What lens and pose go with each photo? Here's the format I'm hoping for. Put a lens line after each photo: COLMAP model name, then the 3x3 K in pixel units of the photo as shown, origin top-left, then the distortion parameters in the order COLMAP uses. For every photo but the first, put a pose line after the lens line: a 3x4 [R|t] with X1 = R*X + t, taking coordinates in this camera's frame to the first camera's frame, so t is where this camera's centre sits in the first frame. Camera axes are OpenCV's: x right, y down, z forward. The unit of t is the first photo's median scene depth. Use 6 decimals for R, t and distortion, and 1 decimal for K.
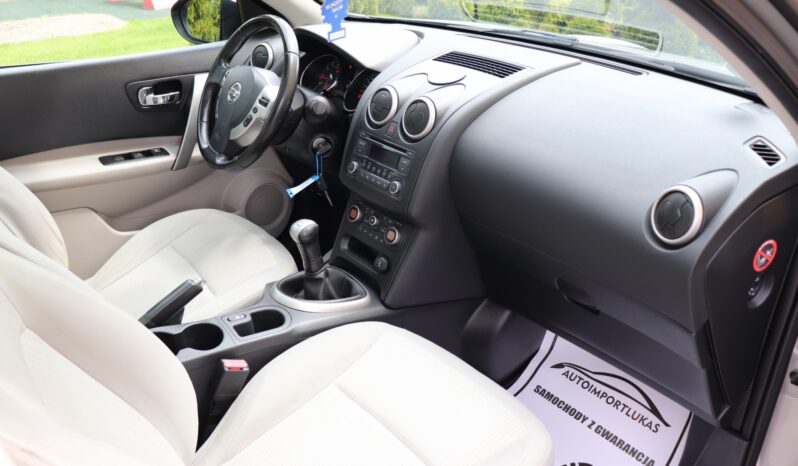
lens RADIAL K [[653.7, 0, 399.0], [0, 653.7, 233.0], [0, 0, 1]] dist [-0.160347, 0.133607]
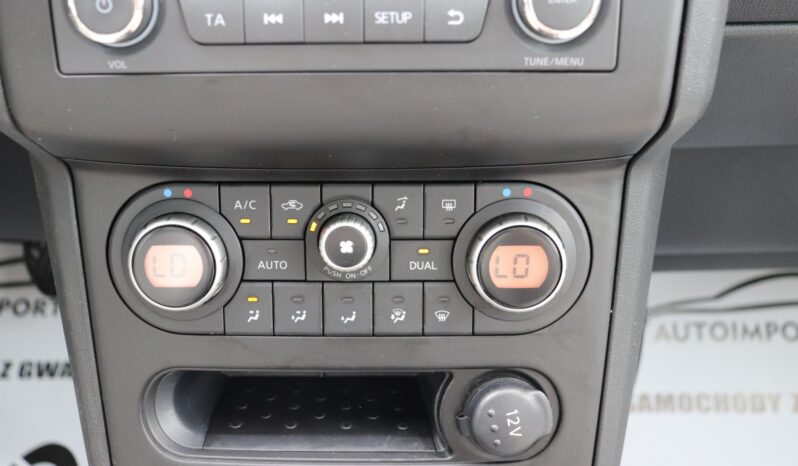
lens RADIAL K [[841.8, 0, 388.2], [0, 841.8, 206.2], [0, 0, 1]] dist [-0.044318, 0.006479]
pose [[0.635436, -0.468153, 0.614048, -0.154432], [0.360150, 0.883134, 0.300611, -0.085360], [-0.683018, 0.030130, 0.729780, 0.741622]]
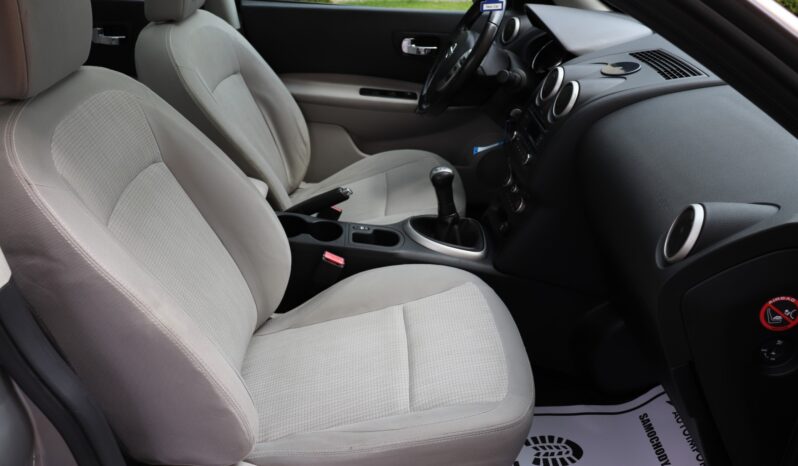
lens RADIAL K [[653.7, 0, 399.0], [0, 653.7, 233.0], [0, 0, 1]] dist [-0.160347, 0.133607]
pose [[0.802811, 0.300436, -0.515007, 0.335656], [-0.292169, 0.951183, 0.099441, -0.000451], [0.519742, 0.070637, 0.851398, 0.007056]]
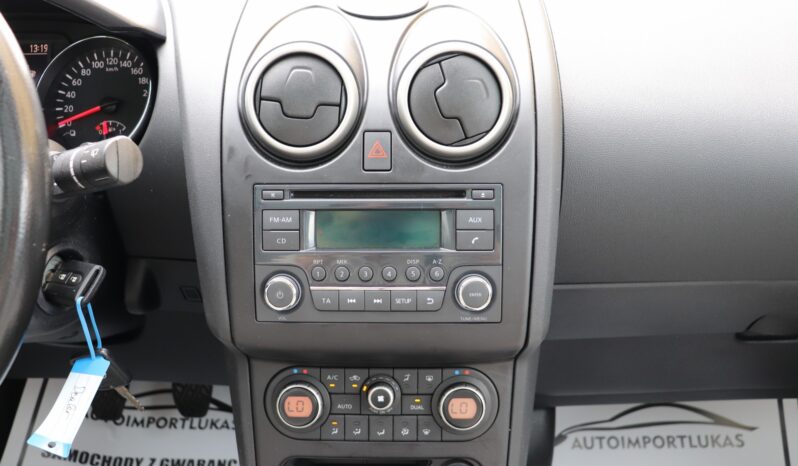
lens RADIAL K [[678.4, 0, 399.0], [0, 678.4, 233.0], [0, 0, 1]] dist [-0.144754, 0.122206]
pose [[0.639996, -0.359735, 0.678967, -0.240508], [0.354147, 0.922284, 0.154832, -0.149315], [-0.681898, 0.141362, 0.717657, 0.628277]]
